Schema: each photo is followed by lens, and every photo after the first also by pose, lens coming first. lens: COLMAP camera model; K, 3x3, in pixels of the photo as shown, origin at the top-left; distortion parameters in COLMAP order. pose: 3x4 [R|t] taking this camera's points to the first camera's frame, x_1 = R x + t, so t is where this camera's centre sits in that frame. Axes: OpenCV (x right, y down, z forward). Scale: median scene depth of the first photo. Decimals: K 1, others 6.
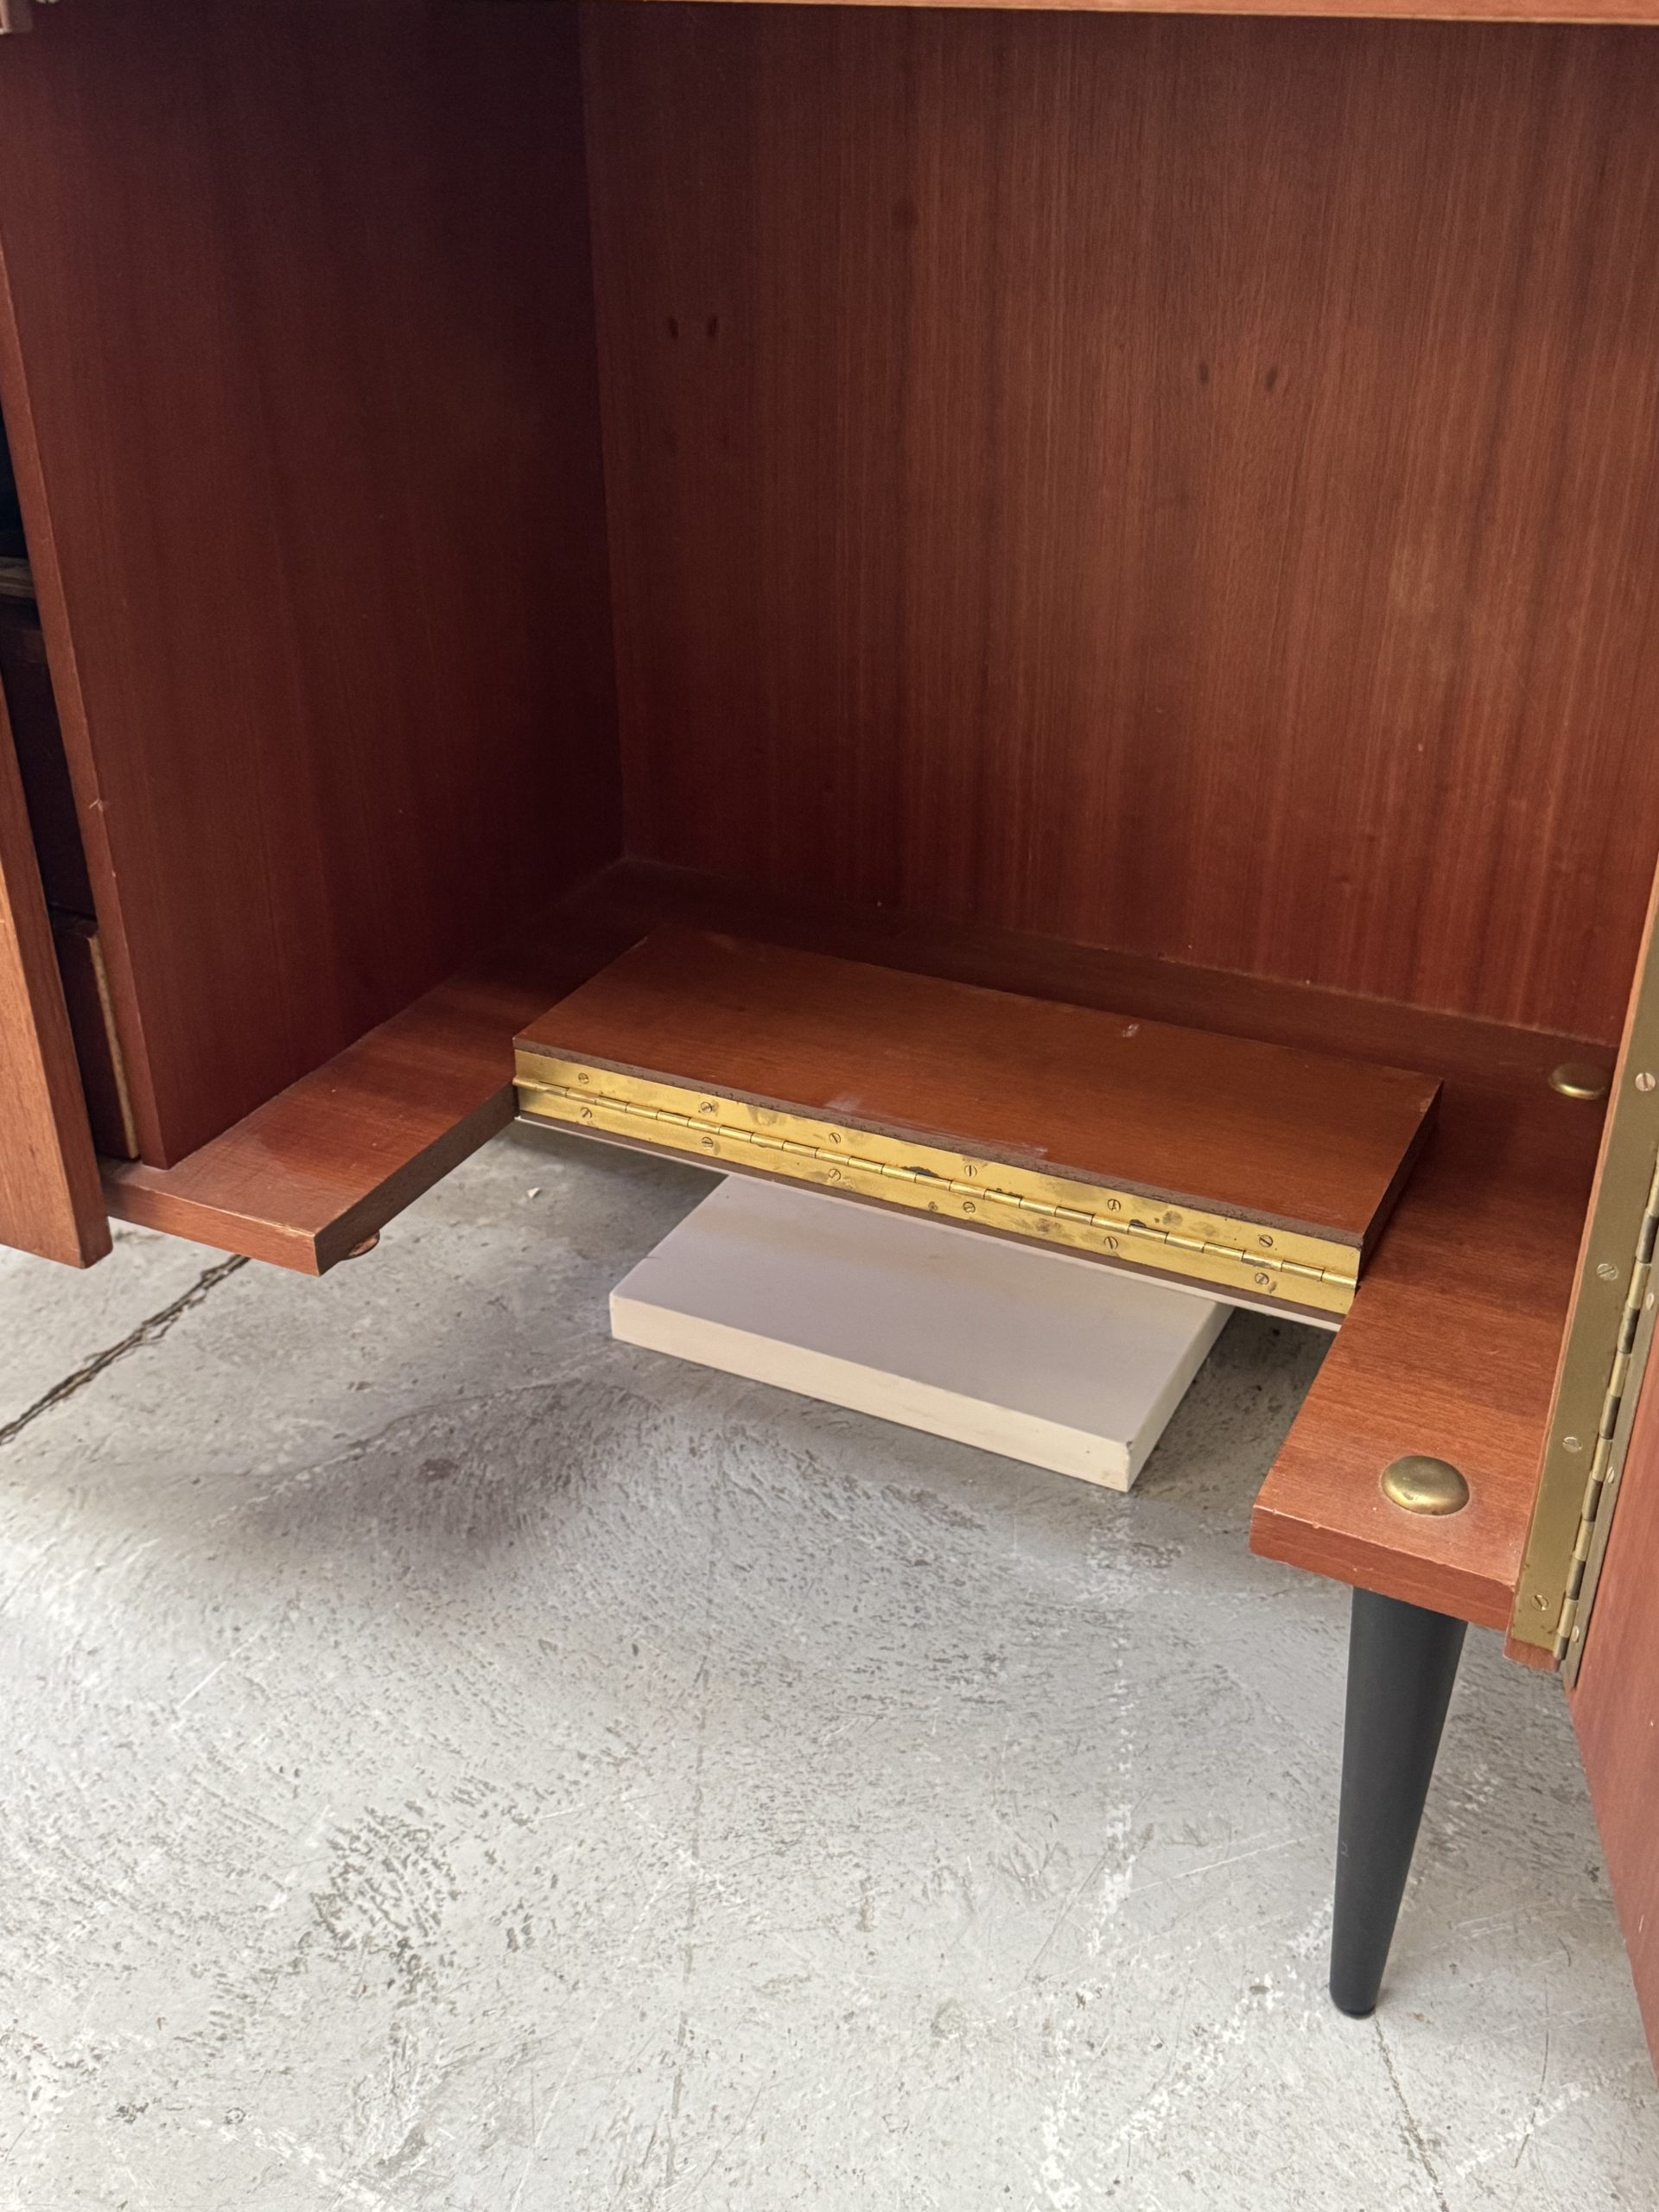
lens RADIAL K [[2210.8, 0, 829.3], [0, 2210.8, 1116.2], [0, 0, 1]] dist [0.183653, -0.458861]
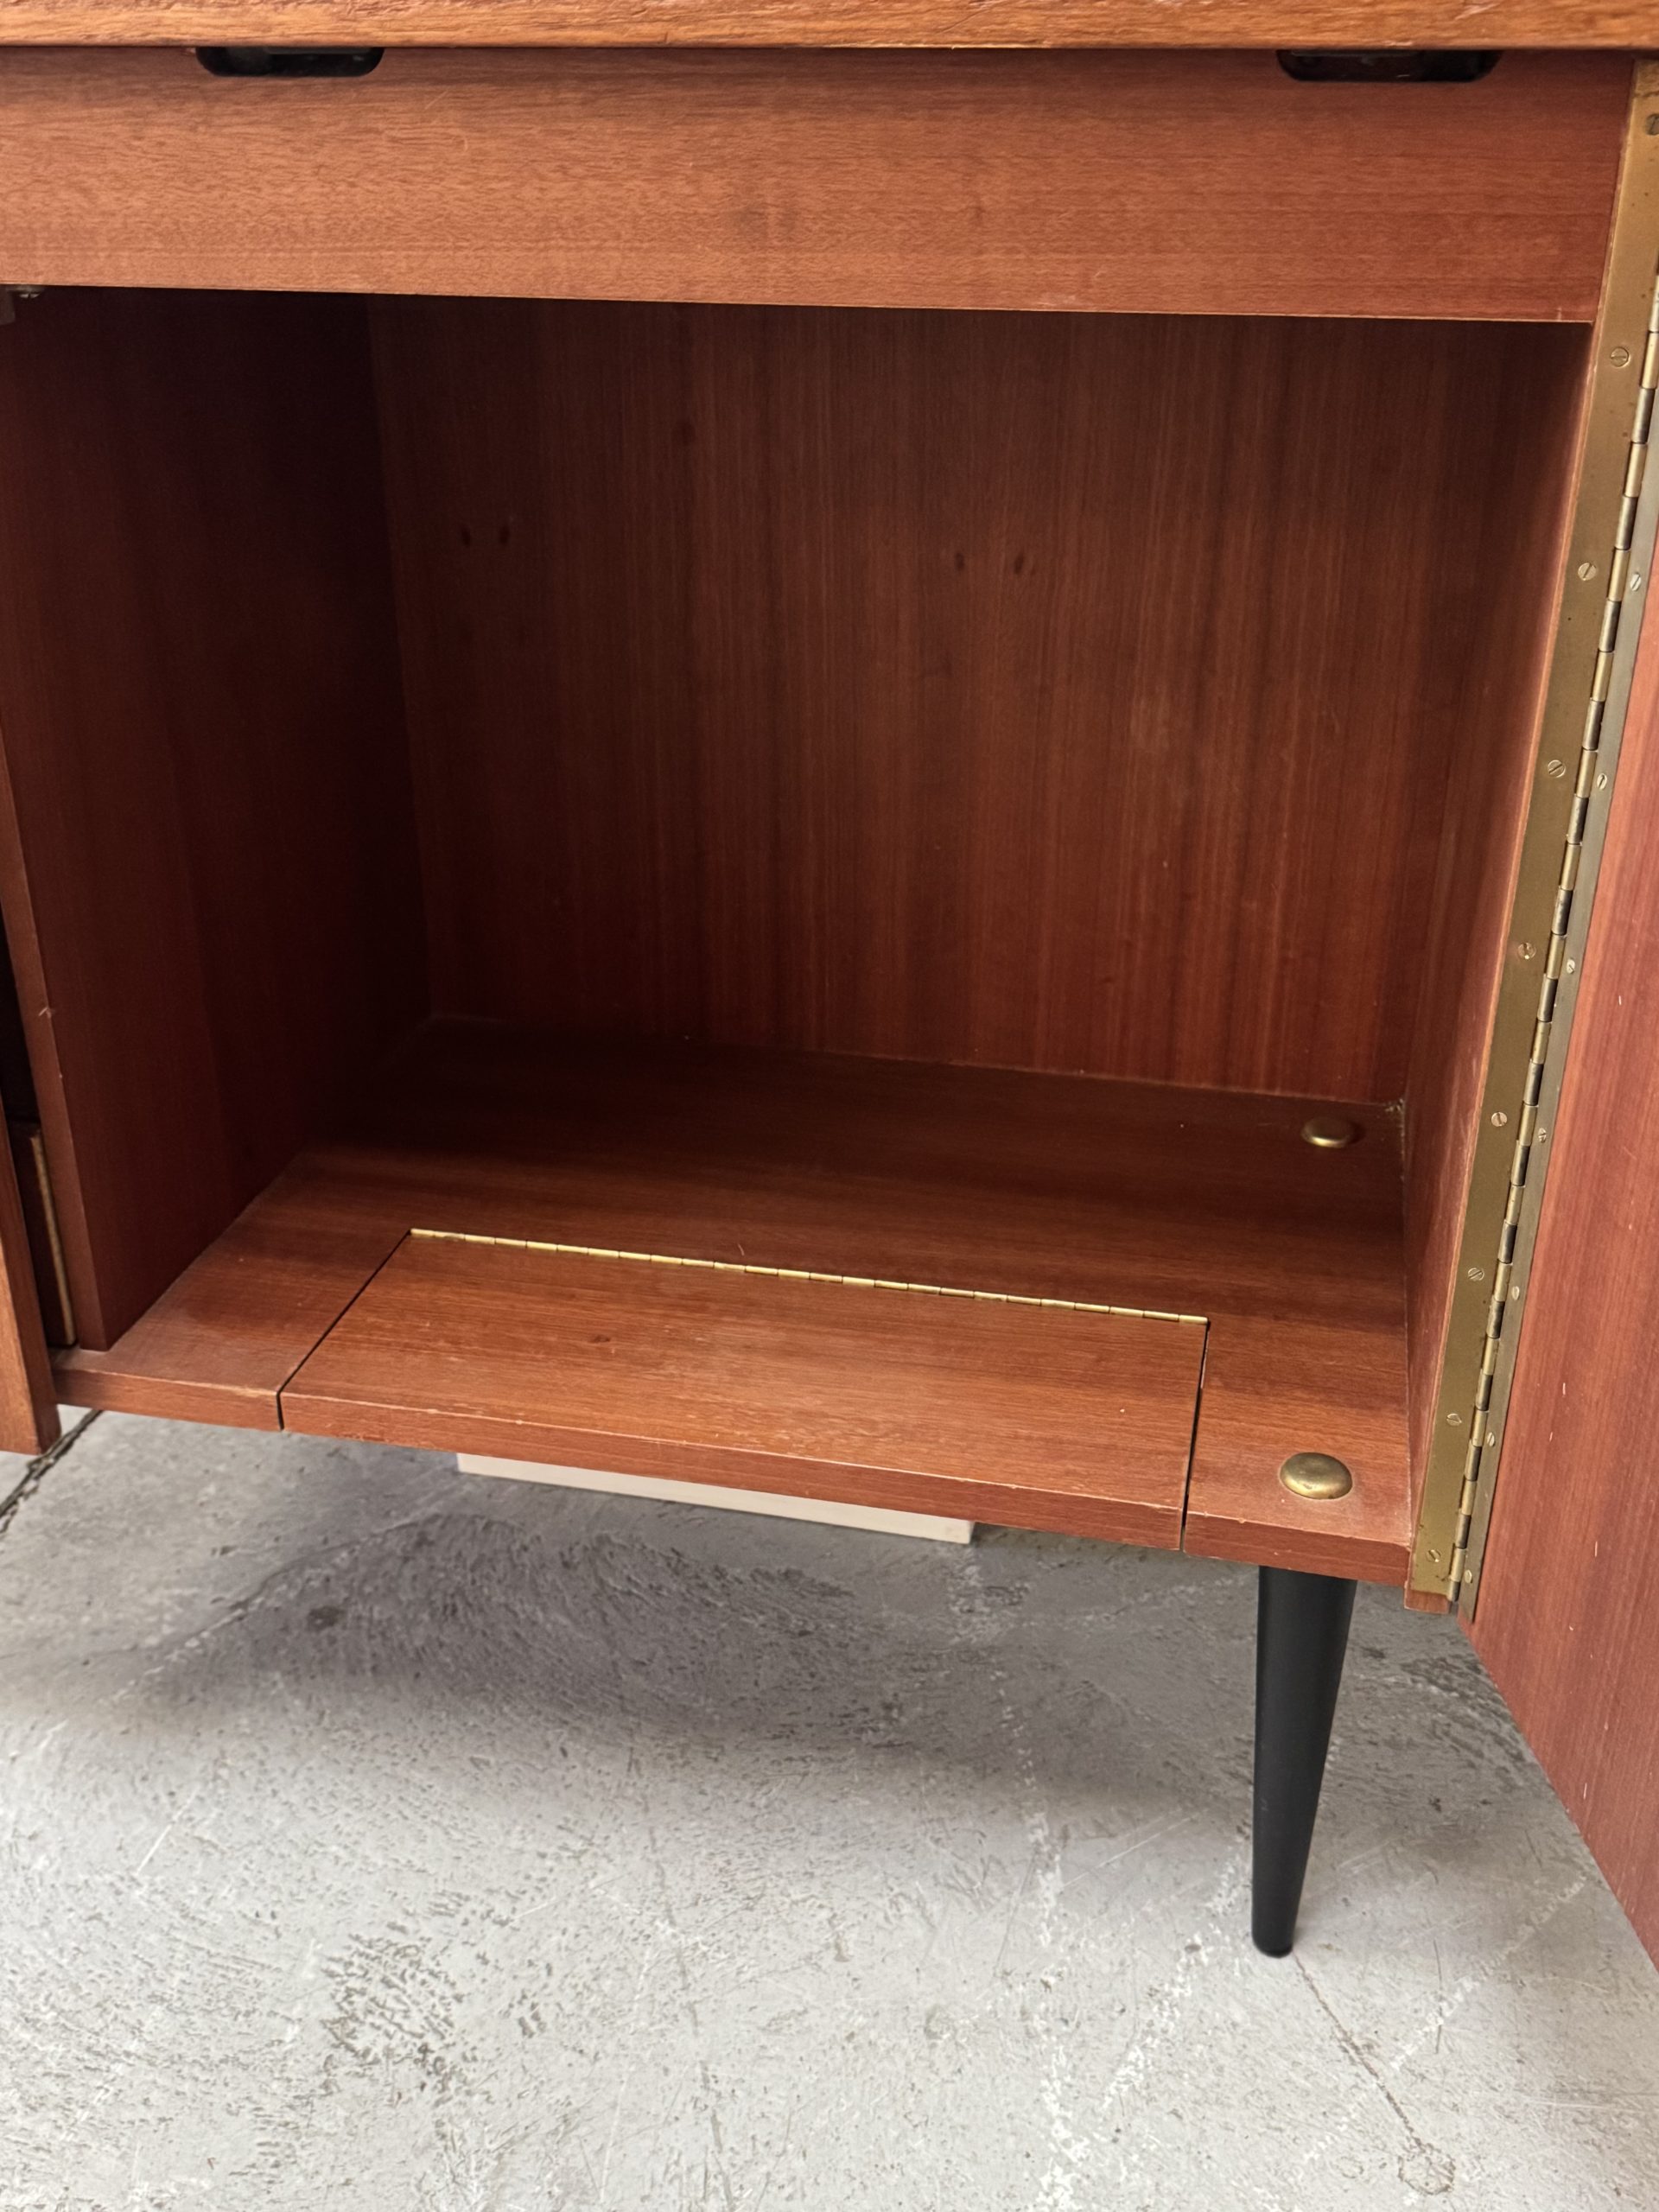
lens RADIAL K [[2210.8, 0, 829.3], [0, 2210.8, 1116.2], [0, 0, 1]] dist [0.183653, -0.458861]
pose [[0.973754, -0.099363, 0.204767, -0.155491], [0.110475, 0.992925, -0.043540, -0.002150], [-0.198992, 0.065019, 0.977842, -0.093474]]
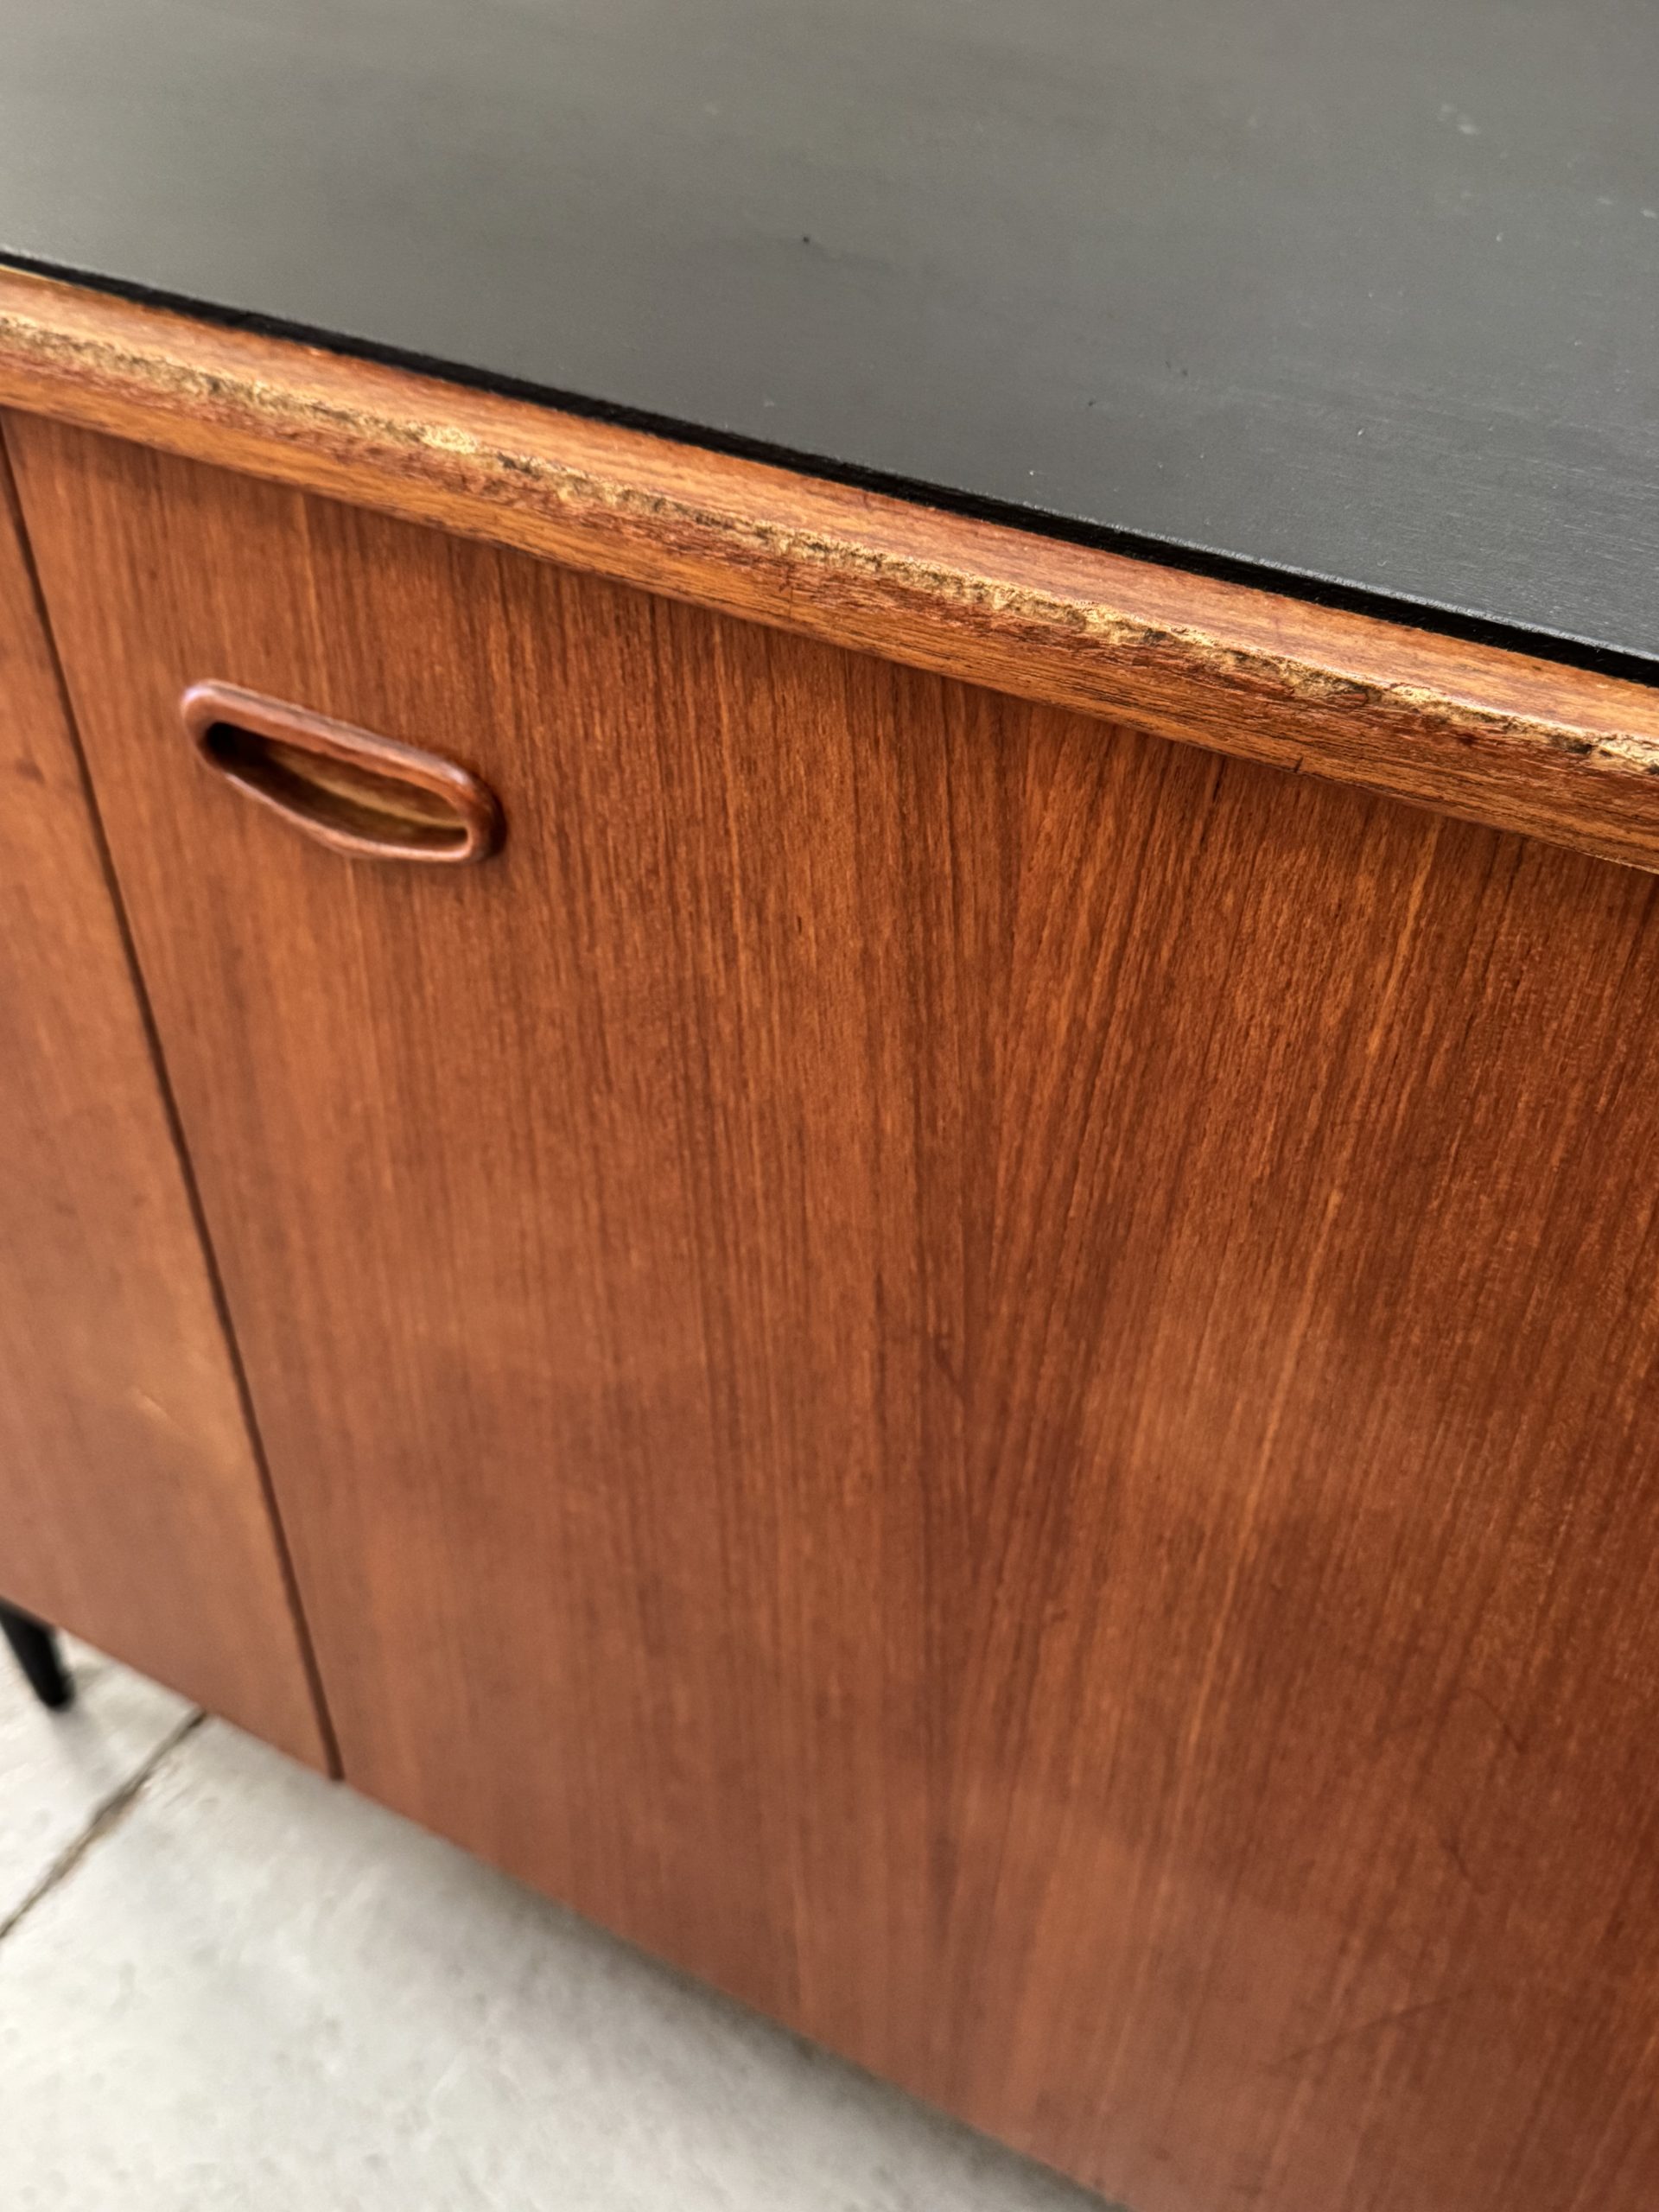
lens RADIAL K [[2254.1, 0, 821.3], [0, 2254.1, 1127.4], [0, 0, 1]] dist [0.147009, -0.348734]
pose [[0.998442, 0.041863, -0.036897, -0.101360], [-0.033330, 0.977693, 0.207378, -0.350582], [0.044756, -0.205825, 0.977565, 0.140139]]
